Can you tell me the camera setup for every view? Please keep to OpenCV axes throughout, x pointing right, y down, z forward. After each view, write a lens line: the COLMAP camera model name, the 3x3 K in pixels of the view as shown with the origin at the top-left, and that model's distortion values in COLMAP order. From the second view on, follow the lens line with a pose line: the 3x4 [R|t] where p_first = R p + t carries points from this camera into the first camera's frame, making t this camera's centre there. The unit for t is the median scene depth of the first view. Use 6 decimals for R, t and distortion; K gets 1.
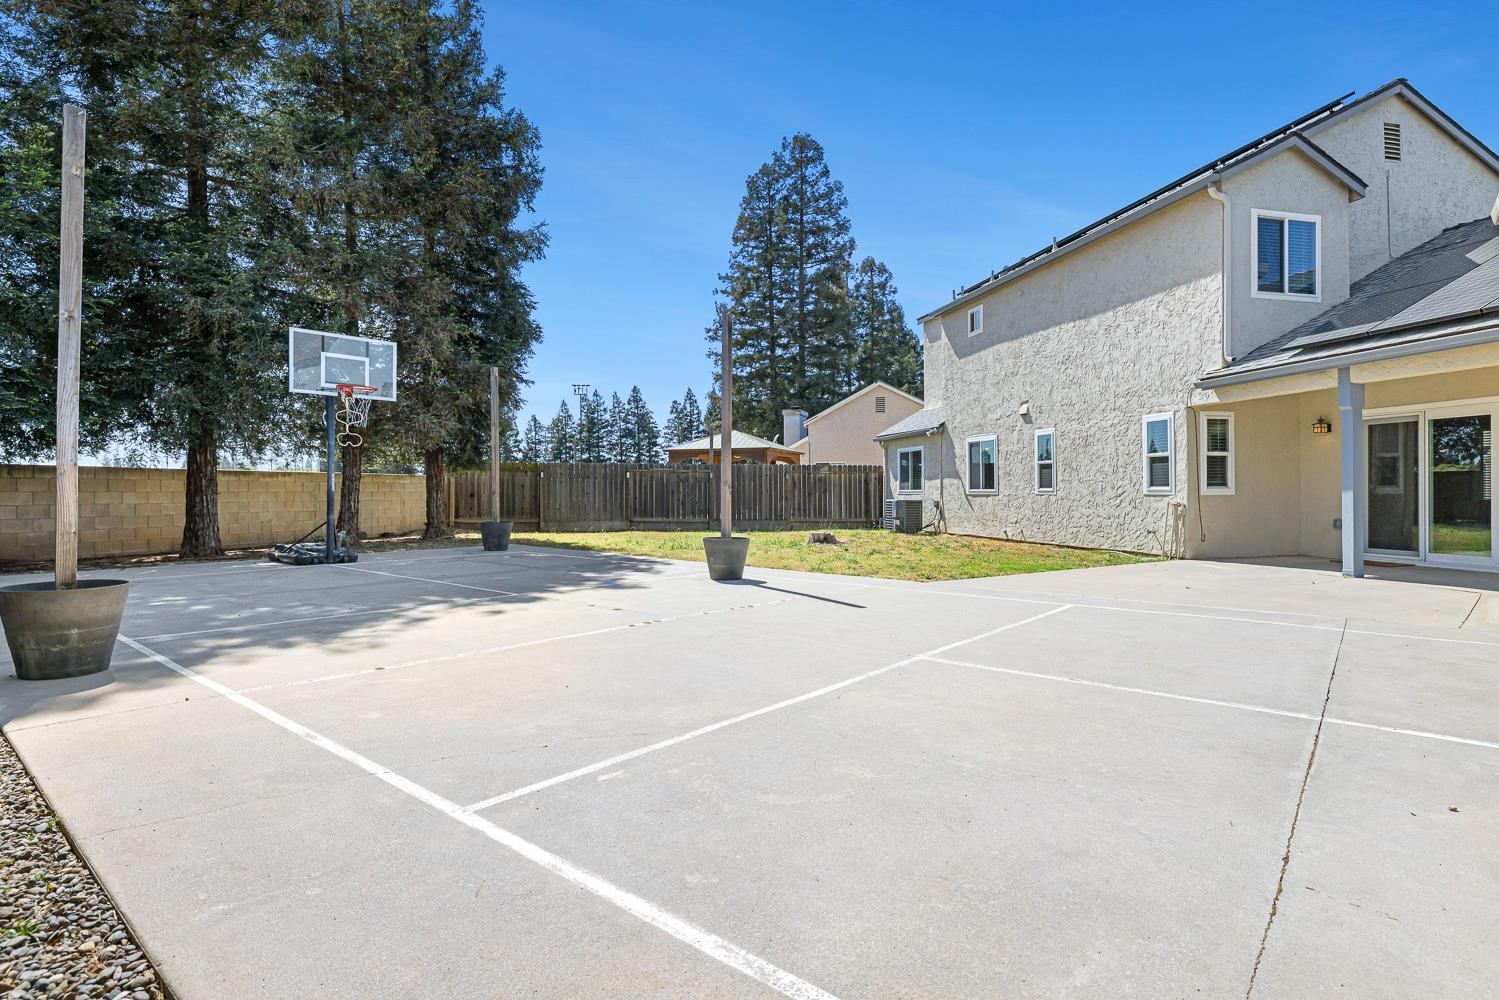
lens RADIAL K [[752.5, 0, 749.5], [0, 752.5, 500.0], [0, 0, 1]] dist [0.000007, -0.000074]
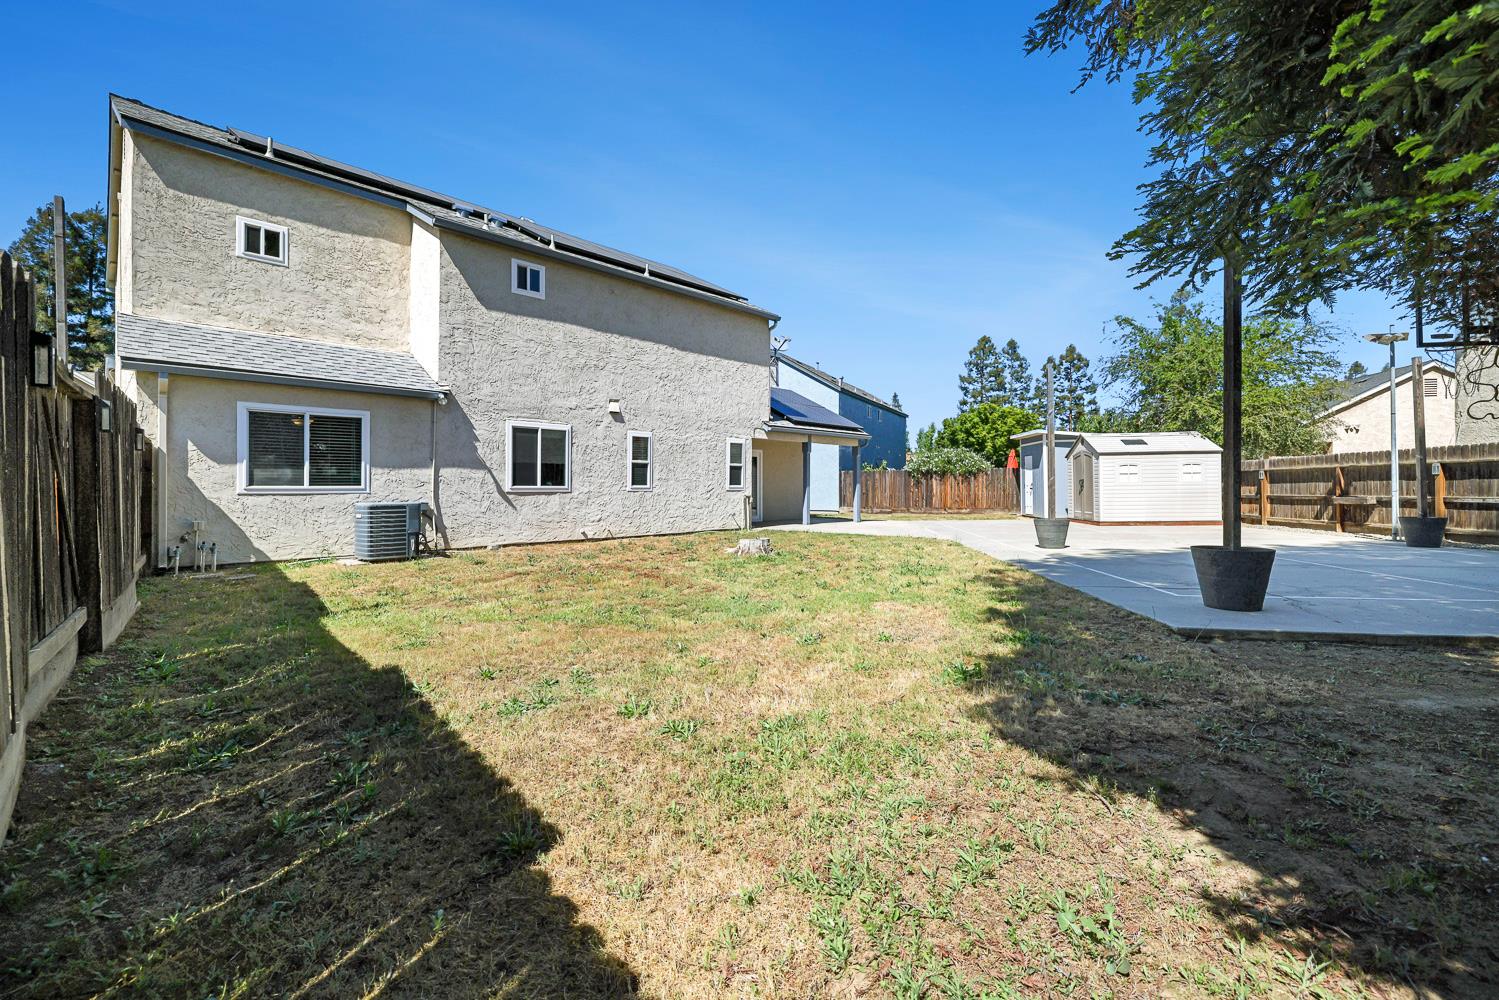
lens RADIAL K [[643.6, 0, 749.9], [0, 643.6, 484.8], [0, 0, 1]] dist [-0.001082, -0.000068]
pose [[-0.537215, 0.008006, 0.843407, -0.471663], [0.012441, 0.999921, -0.001567, -0.012964], [-0.843353, 0.009651, -0.537273, 1.339212]]
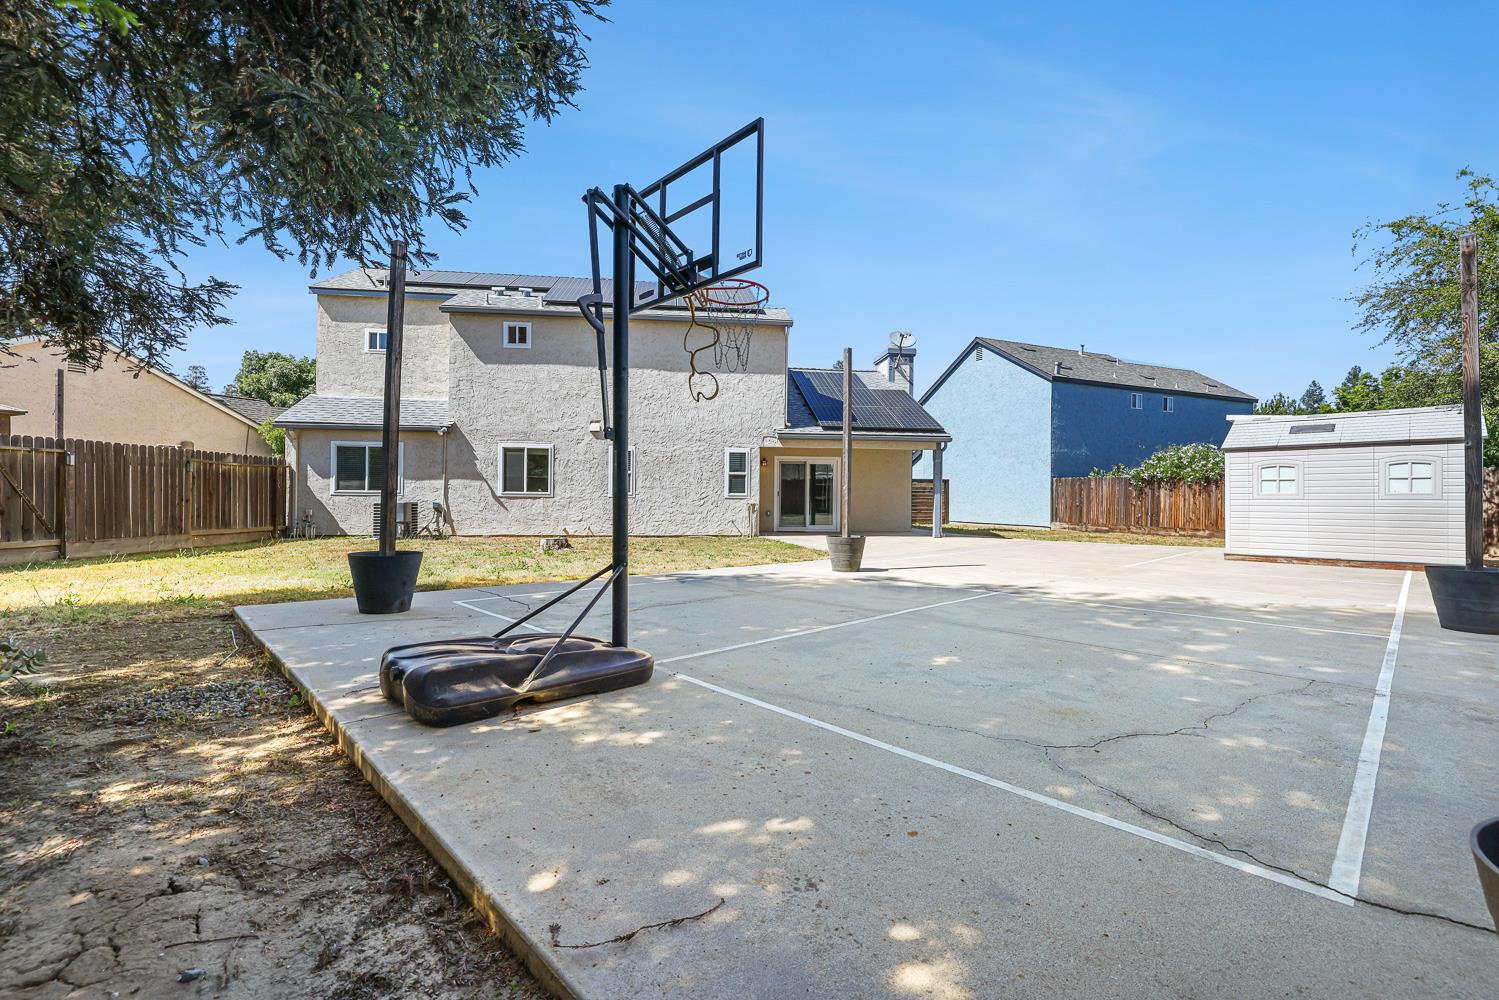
lens RADIAL K [[653.8, 0, 746.1], [0, 653.8, 494.6], [0, 0, 1]] dist [-0.001110, -0.000053]
pose [[0.117866, 0.004576, 0.993019, -0.667365], [0.000361, 0.999989, -0.004651, -0.006920], [-0.993029, 0.000907, 0.117863, 0.646586]]
